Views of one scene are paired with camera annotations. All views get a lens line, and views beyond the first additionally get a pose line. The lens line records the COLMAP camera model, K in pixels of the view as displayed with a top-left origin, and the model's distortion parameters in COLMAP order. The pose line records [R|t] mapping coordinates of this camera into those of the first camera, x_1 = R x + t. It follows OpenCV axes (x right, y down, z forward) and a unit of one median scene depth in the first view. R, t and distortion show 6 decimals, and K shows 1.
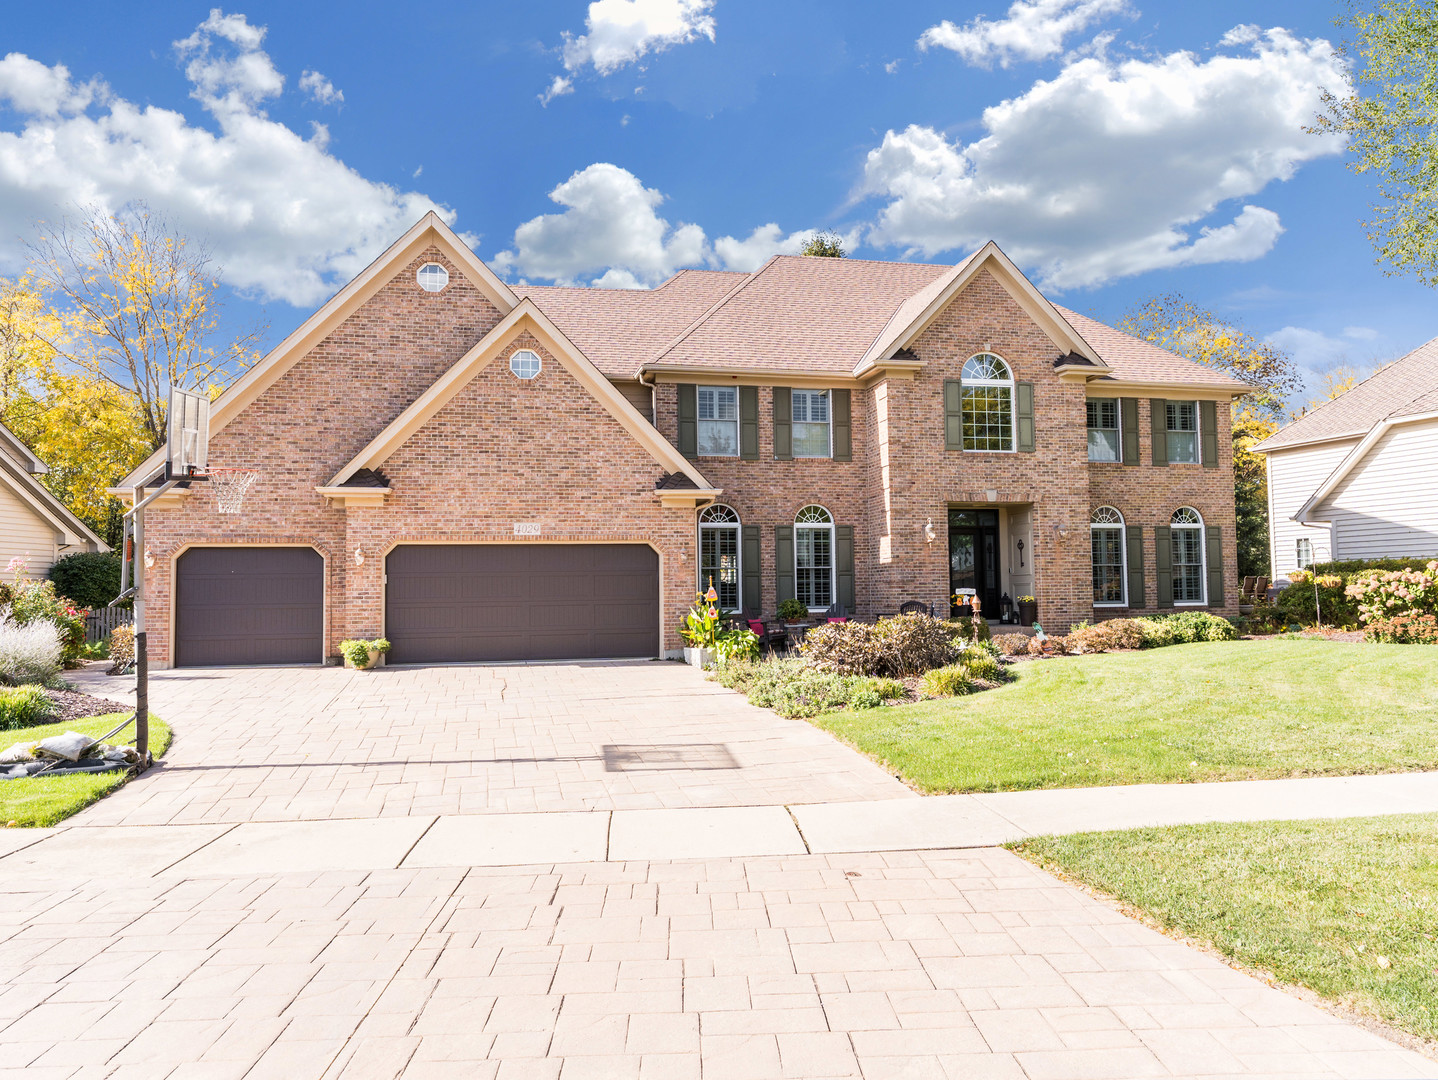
lens RADIAL K [[1056.3, 0, 712.6], [0, 1056.3, 515.9], [0, 0, 1]] dist [-0.003110, 0.004851]
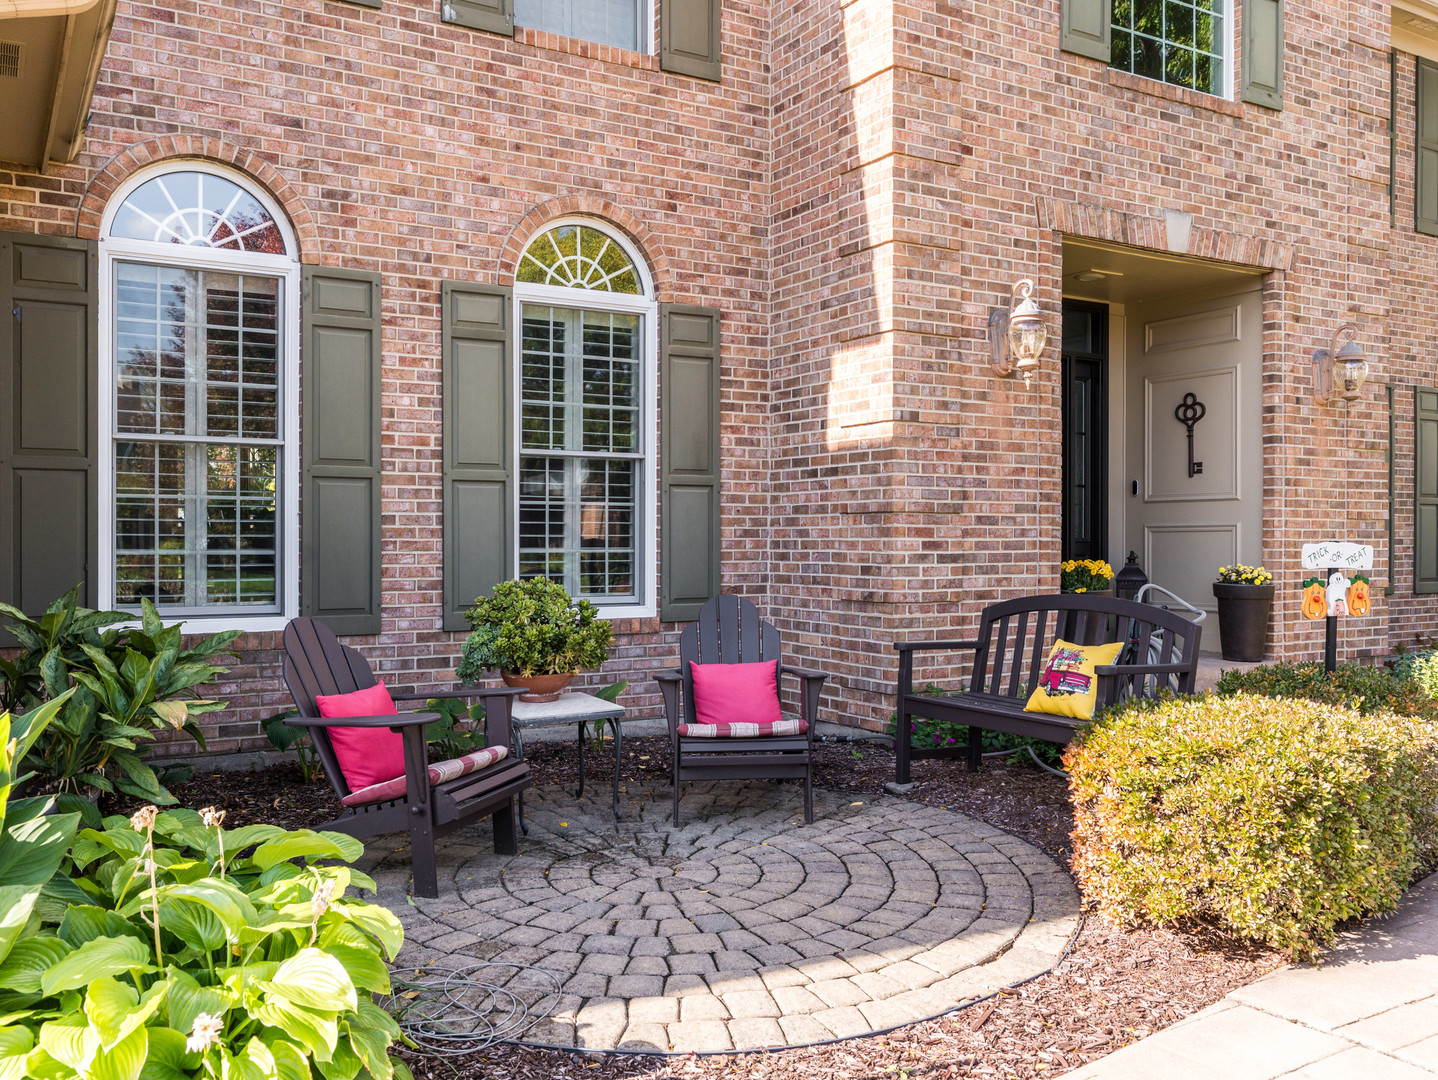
lens RADIAL K [[1258.7, 0, 719.0], [0, 1258.7, 540.0], [0, 0, 1]] dist [-0.000354, -0.000407]
pose [[0.948455, 0.012423, 0.316669, 0.028080], [-0.036362, 0.996898, 0.069801, 0.047982], [-0.314820, -0.077717, 0.945964, 0.697867]]
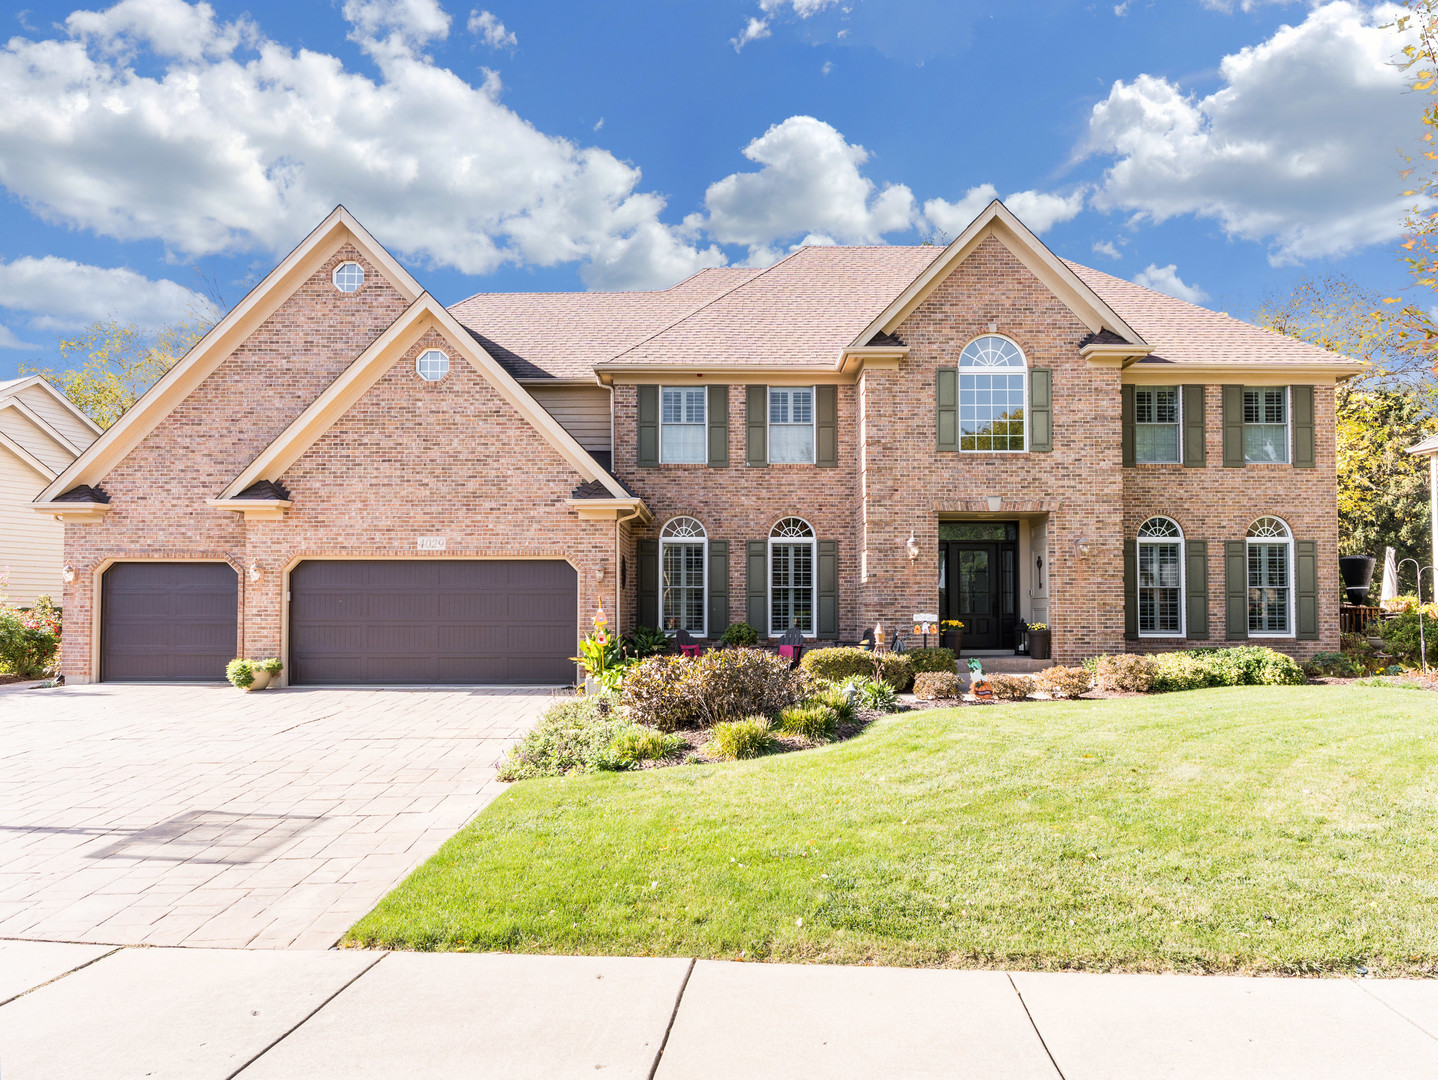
lens RADIAL K [[976.6, 0, 716.4], [0, 976.6, 568.3], [0, 0, 1]] dist [0.000091, 0.001106]
pose [[0.975845, 0.003974, -0.218430, 0.218678], [0.003059, 0.999488, 0.031851, 0.006518], [0.218444, -0.031750, 0.975333, 0.187564]]
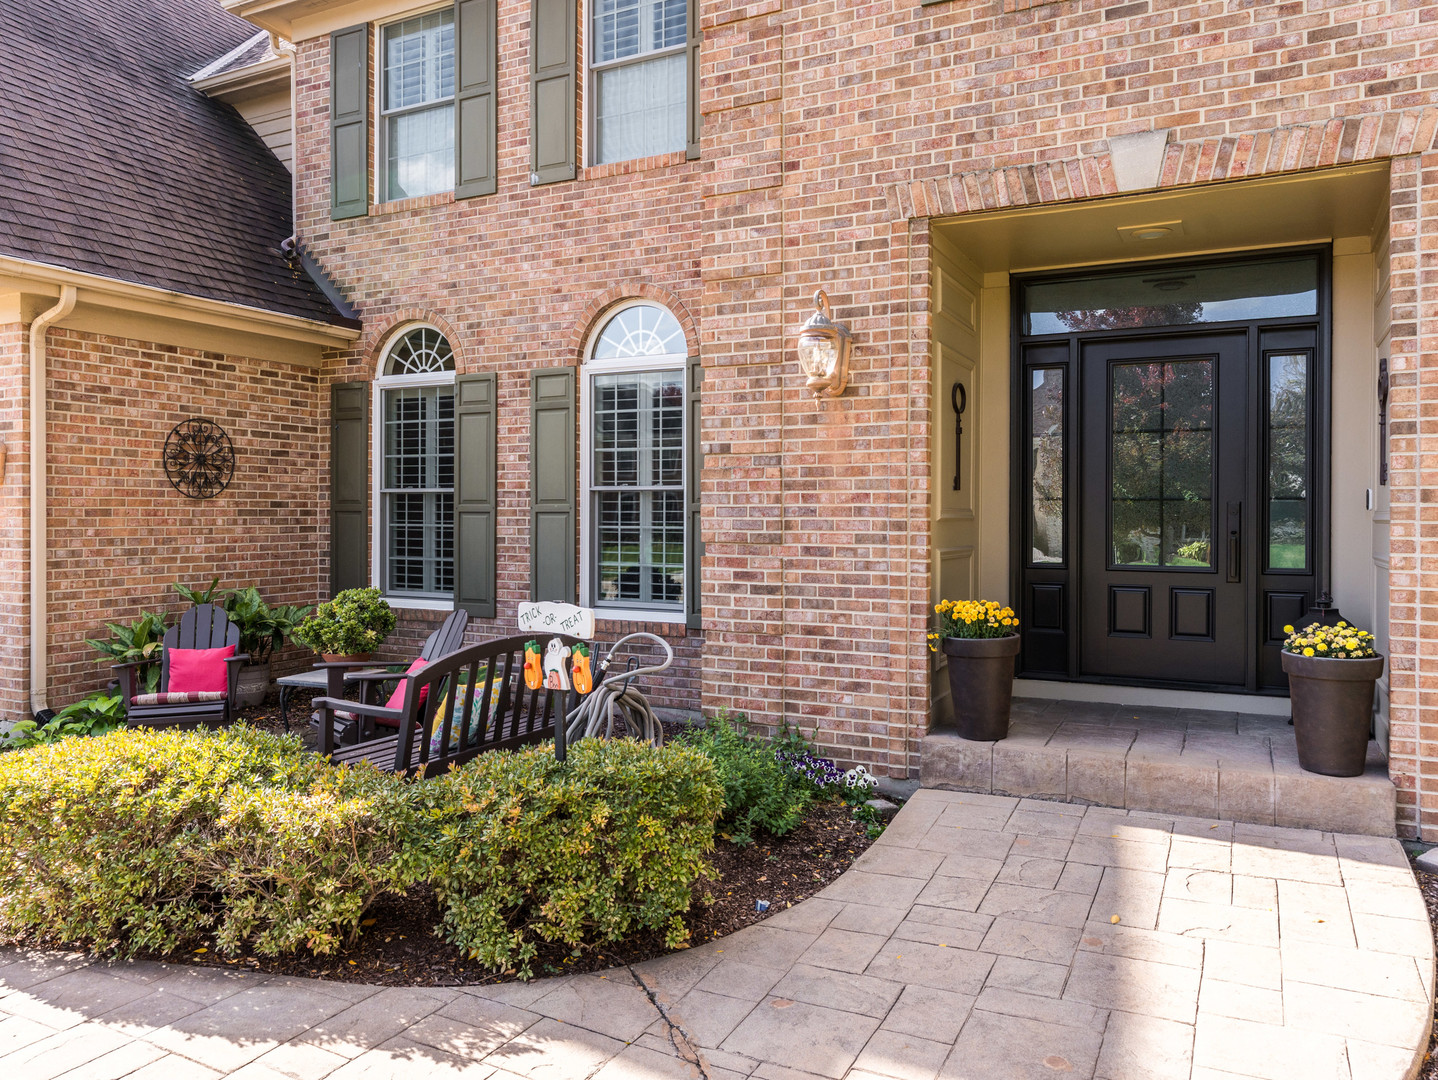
lens RADIAL K [[1056.3, 0, 712.6], [0, 1056.3, 515.9], [0, 0, 1]] dist [-0.003110, 0.004851]
pose [[0.772612, 0.014964, -0.634702, 0.337826], [0.036353, 0.997039, 0.067759, 0.036306], [0.633837, -0.075425, 0.769781, 0.770978]]
